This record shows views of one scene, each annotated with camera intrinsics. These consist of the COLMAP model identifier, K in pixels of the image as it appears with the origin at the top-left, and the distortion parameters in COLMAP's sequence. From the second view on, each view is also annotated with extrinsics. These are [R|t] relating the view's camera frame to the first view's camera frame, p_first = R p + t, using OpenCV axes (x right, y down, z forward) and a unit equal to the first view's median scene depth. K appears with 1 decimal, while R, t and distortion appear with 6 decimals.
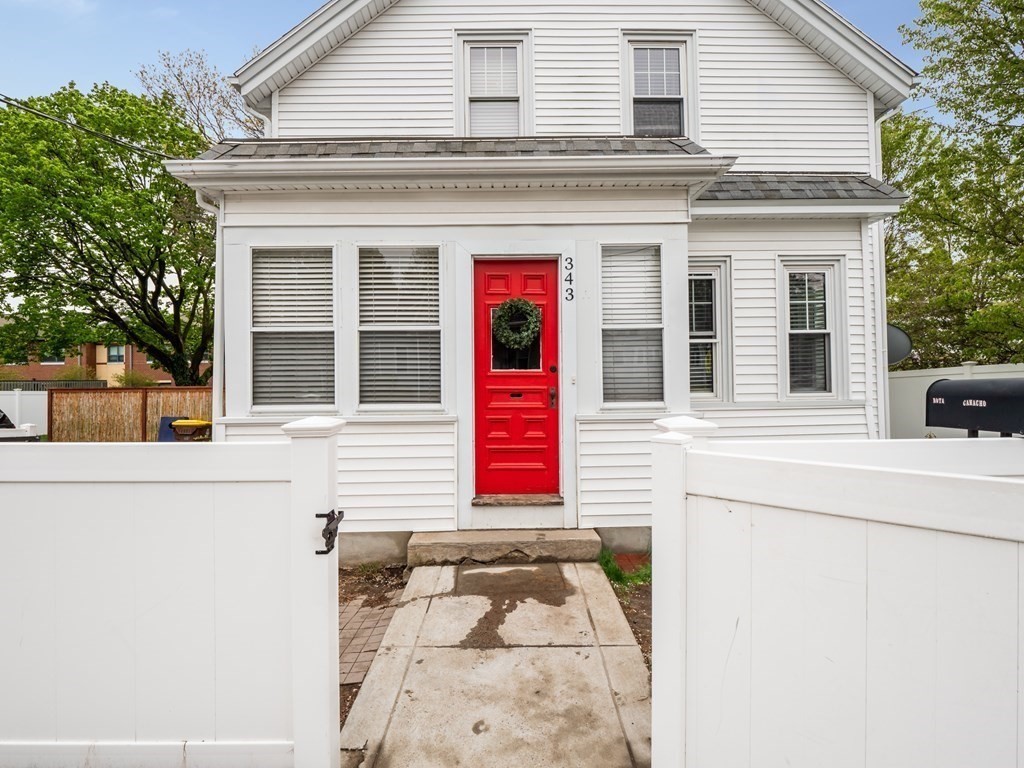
lens RADIAL K [[498.6, 0, 509.9], [0, 498.6, 363.4], [0, 0, 1]] dist [-0.006526, -0.000586]
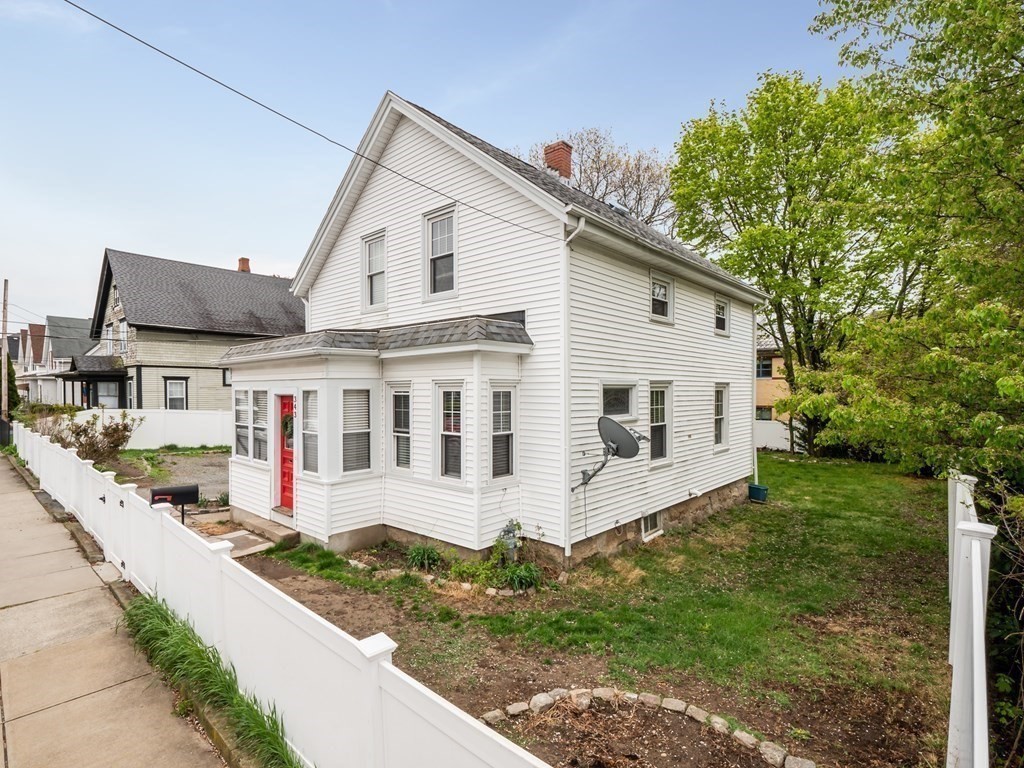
lens RADIAL K [[517.2, 0, 512.0], [0, 517.2, 384.0], [0, 0, 1]] dist [-0.017483, -0.000729]
pose [[0.728913, 0.004741, -0.684590, 1.734055], [0.013243, 0.999691, 0.021024, -0.233526], [0.684478, -0.024391, 0.728625, 0.068721]]
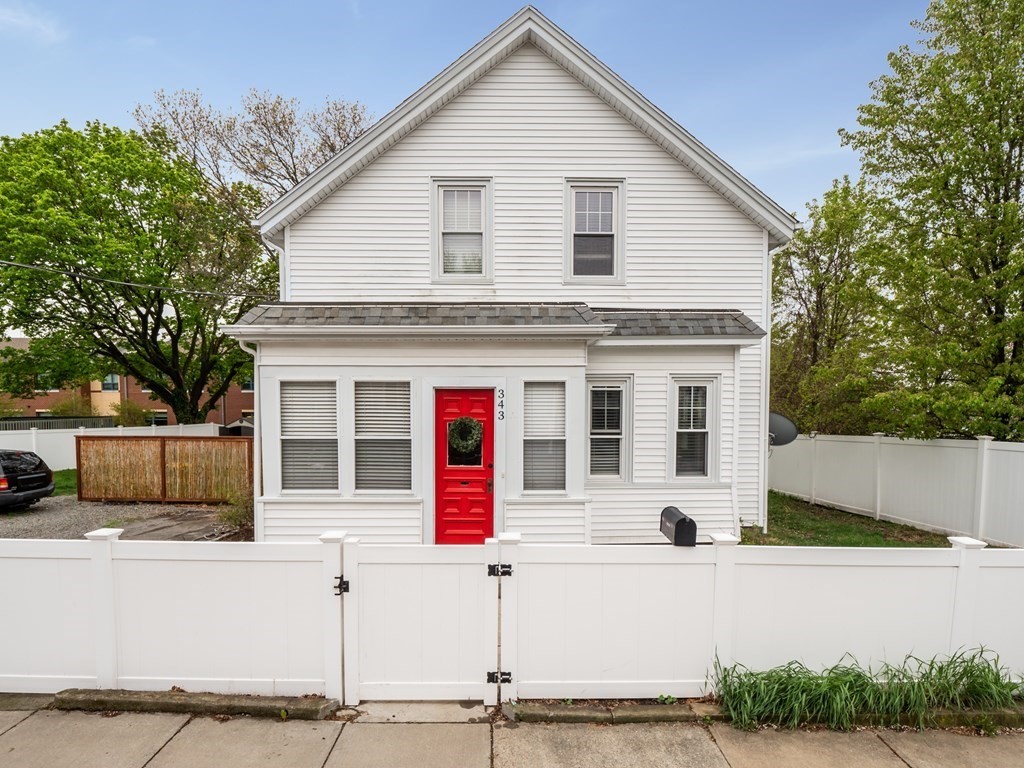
lens RADIAL K [[526.9, 0, 514.2], [0, 526.9, 417.7], [0, 0, 1]] dist [-0.001440, -0.000829]
pose [[0.999902, 0.013695, -0.002914, 0.128610], [-0.013497, 0.998135, 0.059541, -0.177415], [0.003724, -0.059495, 0.998222, -0.410991]]
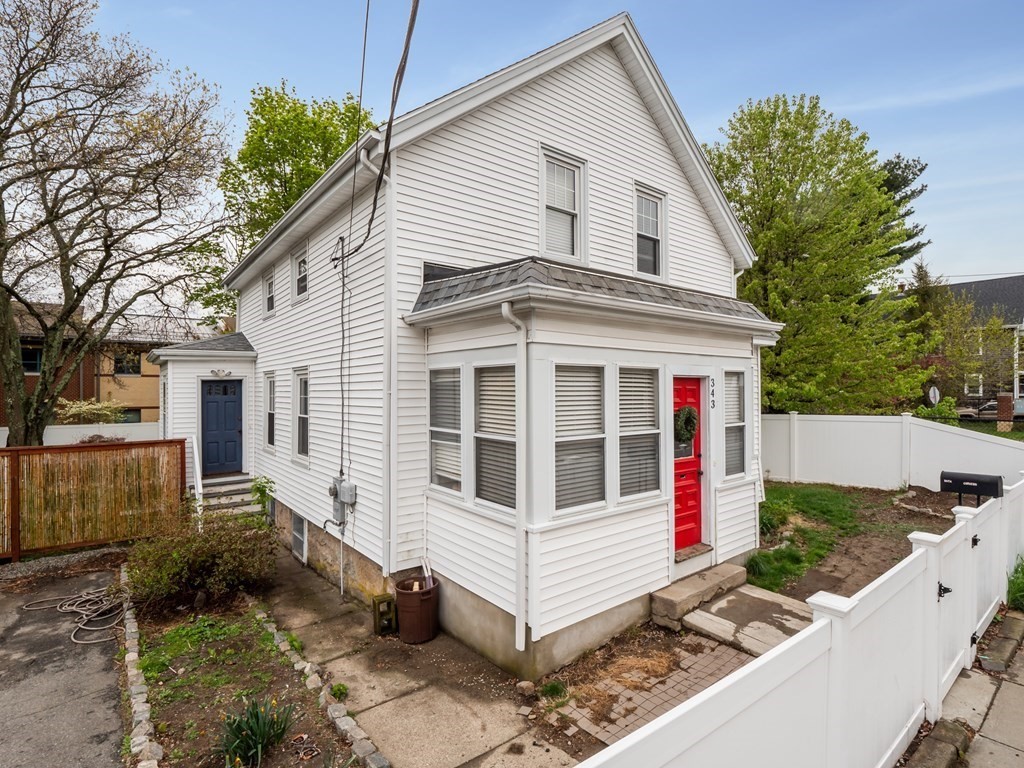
lens RADIAL K [[504.1, 0, 506.9], [0, 504.1, 378.1], [0, 0, 1]] dist [-0.010838, -0.001272]
pose [[0.798424, 0.022781, 0.601665, -0.989869], [-0.025385, 0.999669, -0.004163, -0.153845], [-0.601561, -0.011949, 0.798738, 0.152081]]
